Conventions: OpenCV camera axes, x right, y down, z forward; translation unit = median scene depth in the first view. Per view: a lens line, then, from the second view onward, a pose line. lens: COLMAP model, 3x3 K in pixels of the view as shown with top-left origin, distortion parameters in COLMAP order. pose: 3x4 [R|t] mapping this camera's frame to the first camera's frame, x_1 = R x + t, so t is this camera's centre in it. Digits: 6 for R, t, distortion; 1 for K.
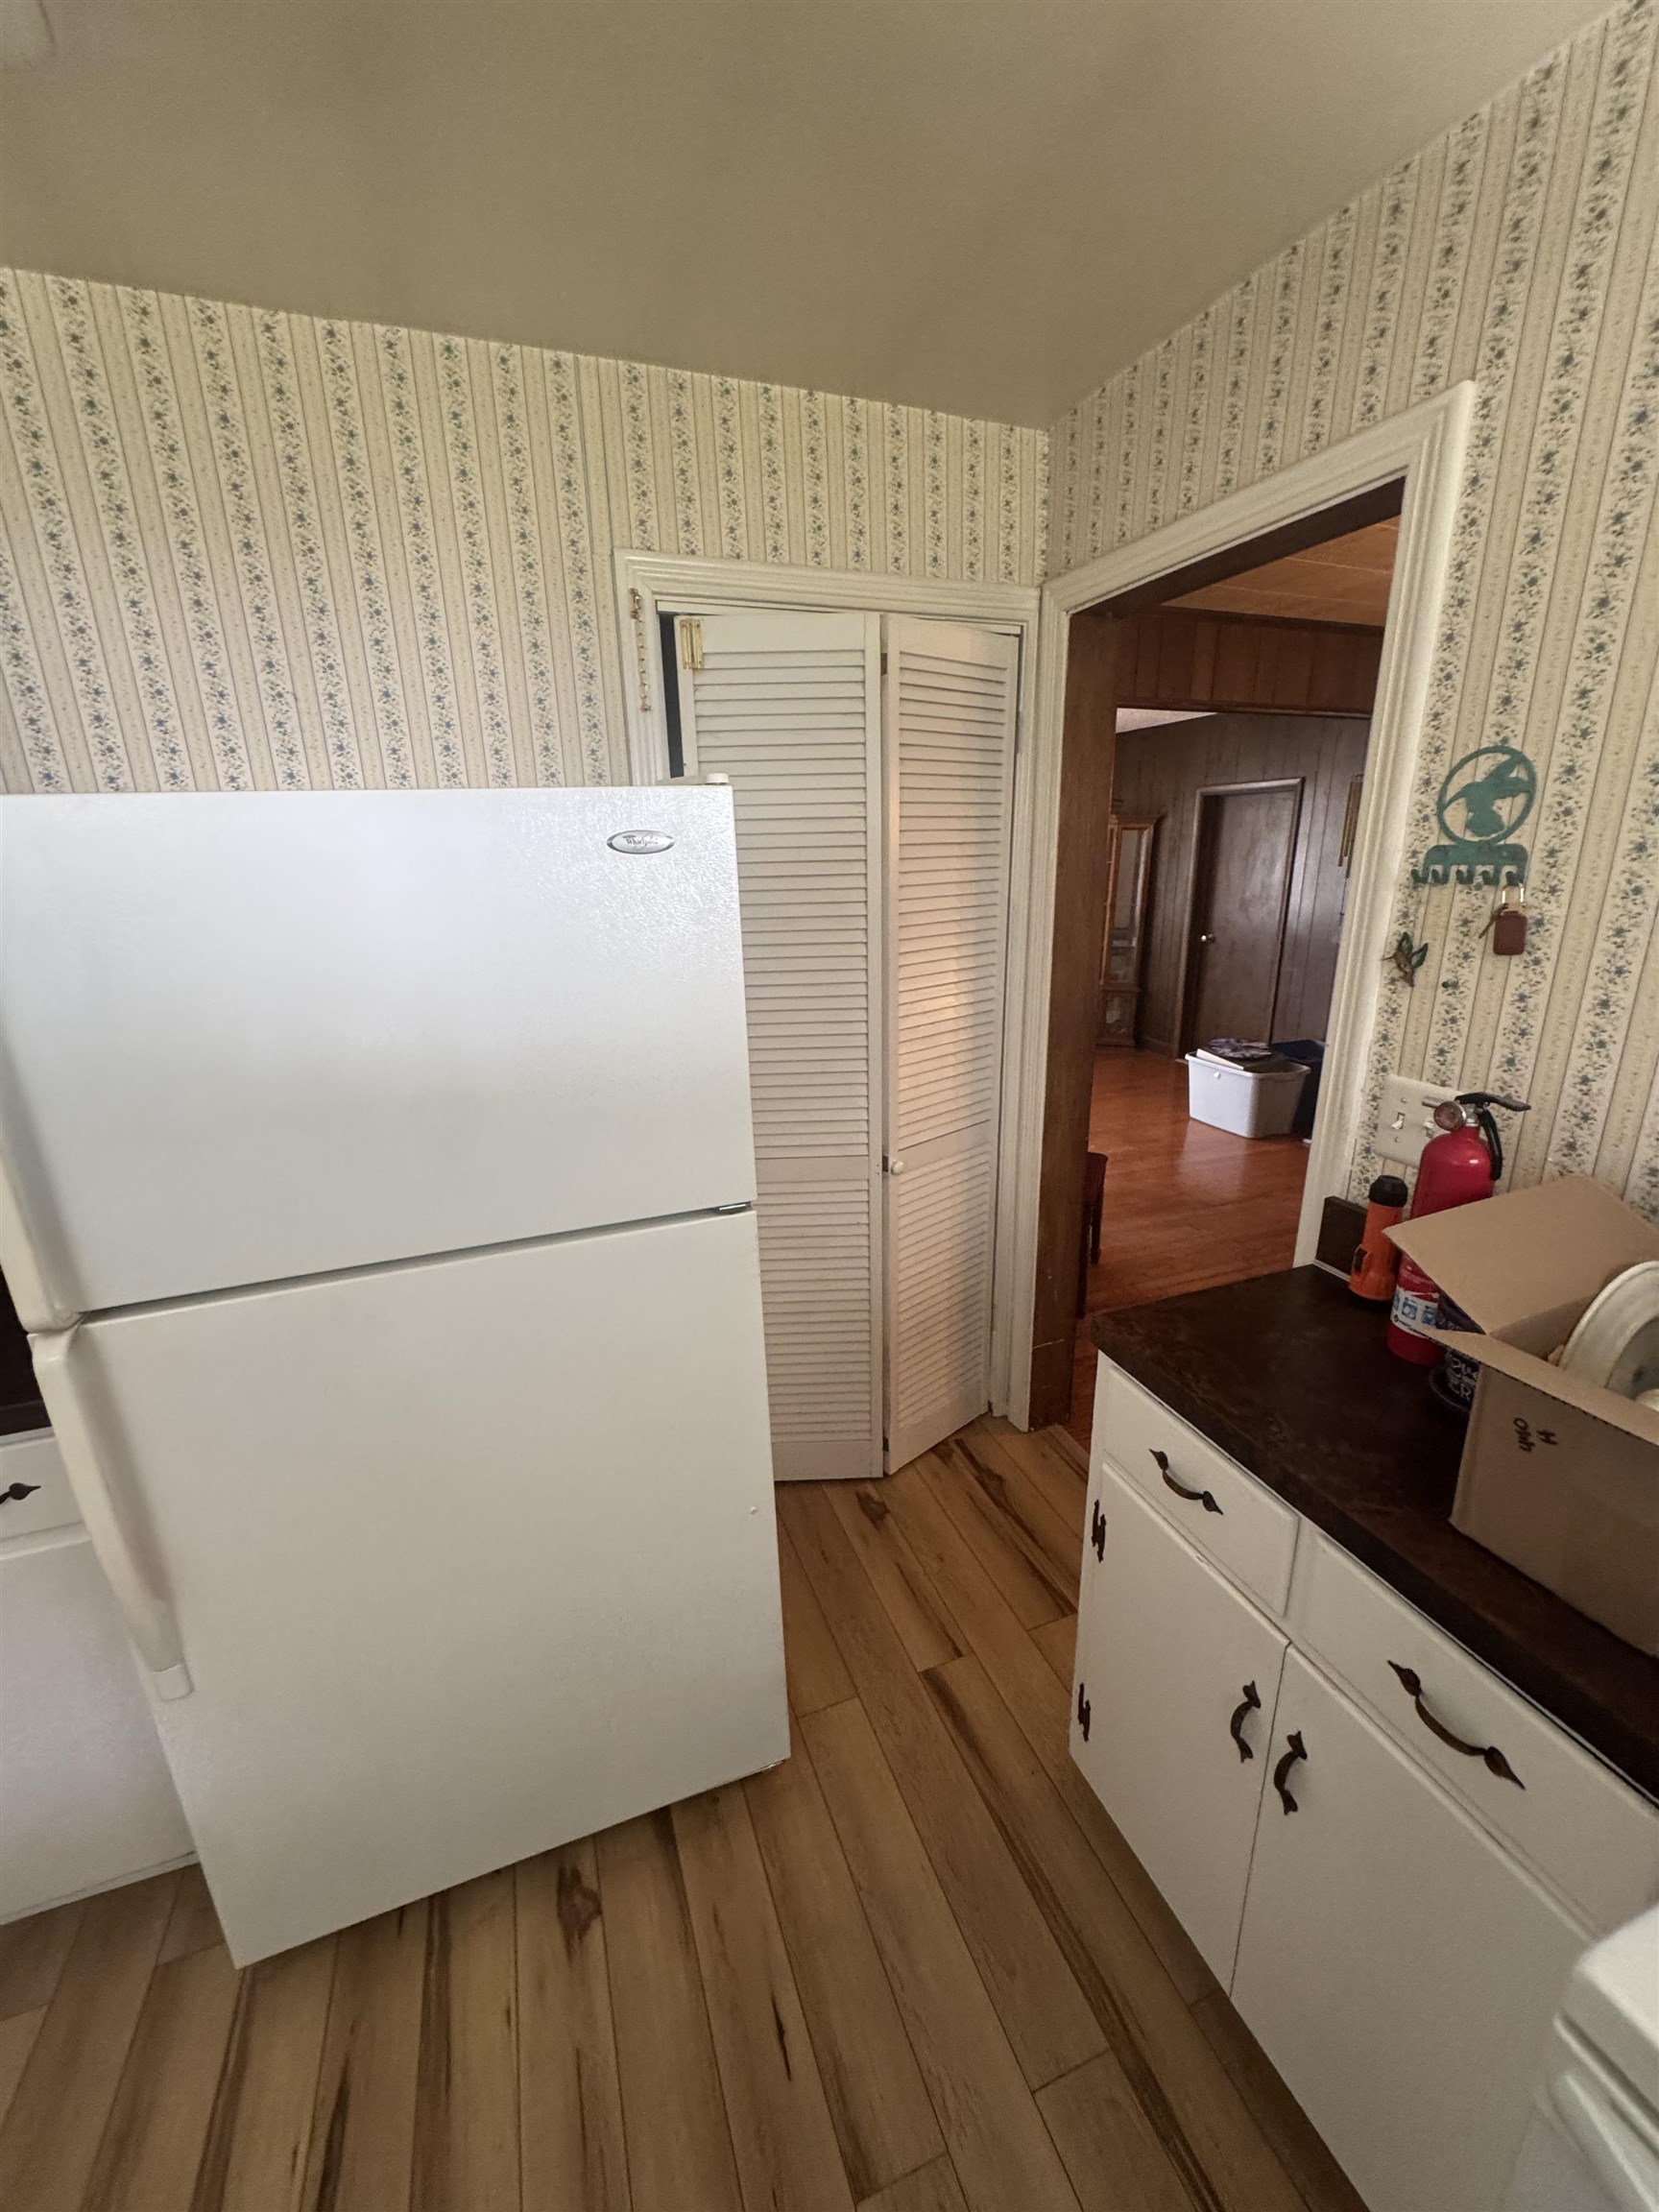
lens RADIAL K [[876.0, 0, 830.7], [0, 876.0, 1113.0], [0, 0, 1]] dist [-0.003559, -0.000047]
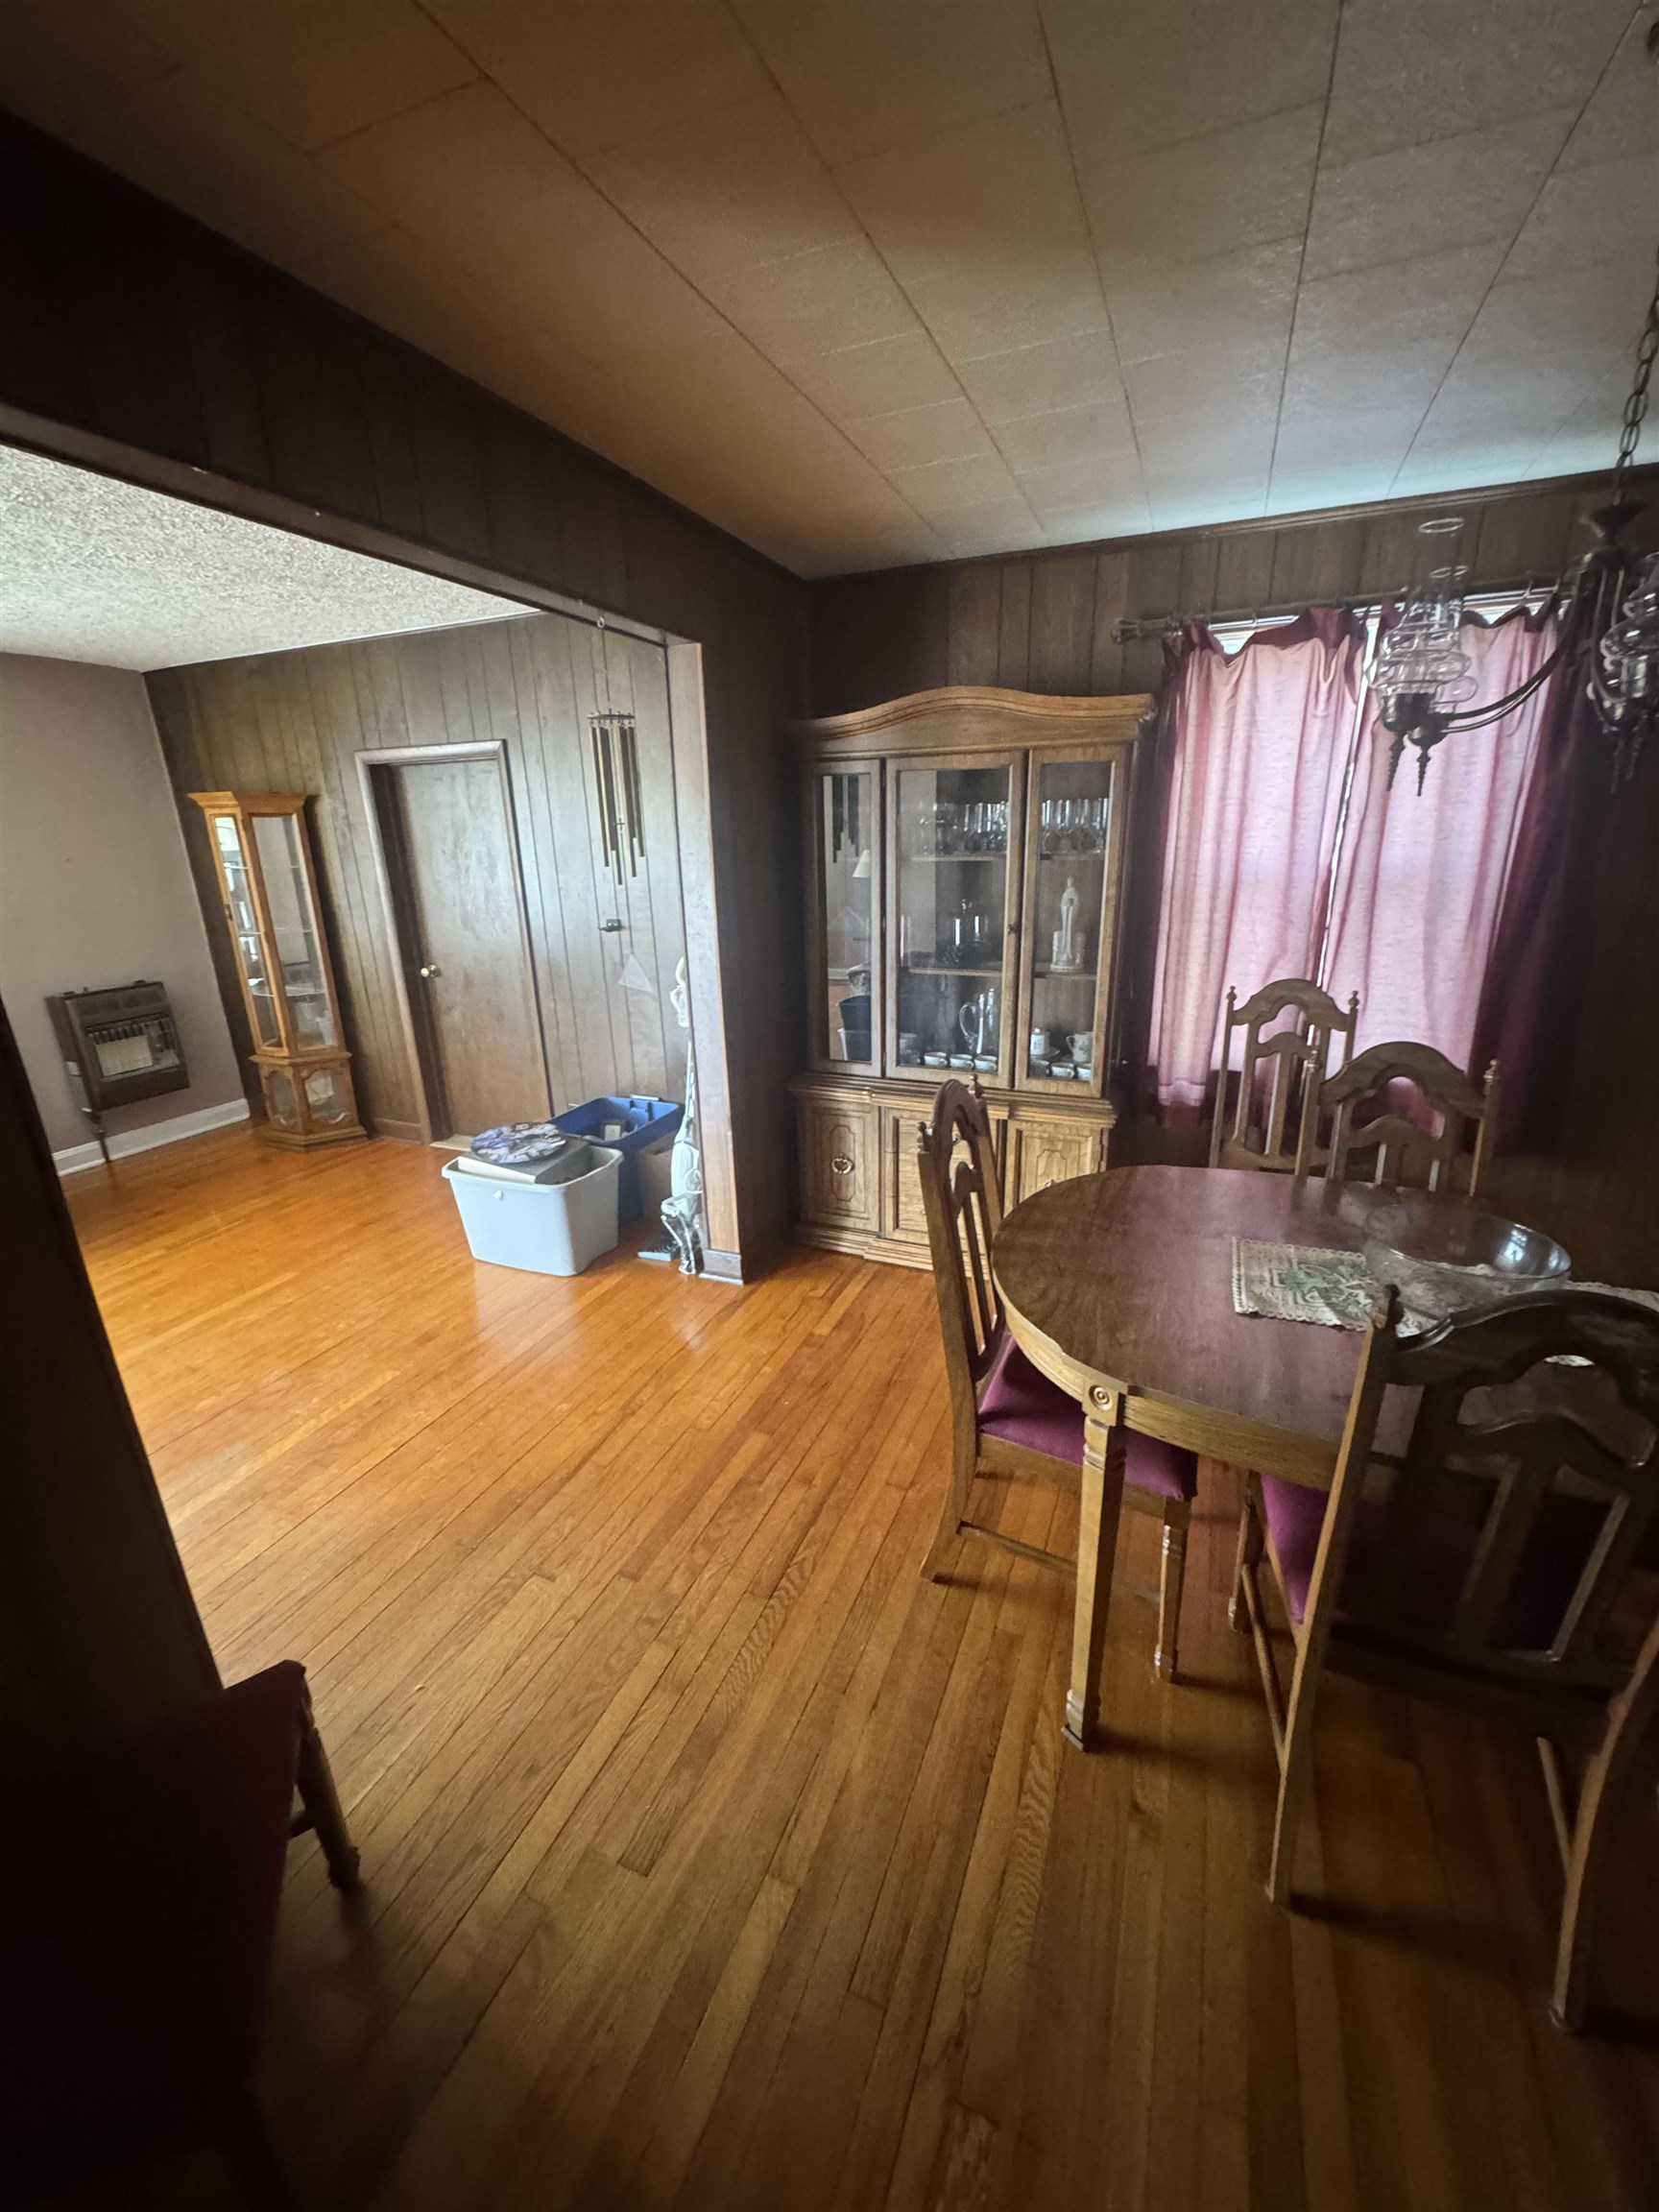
lens RADIAL K [[876.0, 0, 824.4], [0, 876.0, 1104.3], [0, 0, 1]] dist [-0.003559, -0.000047]
pose [[0.686374, -0.219592, 0.693304, 0.150768], [0.224479, 0.970745, 0.085231, -0.092614], [-0.691737, 0.097131, 0.715587, 0.316764]]
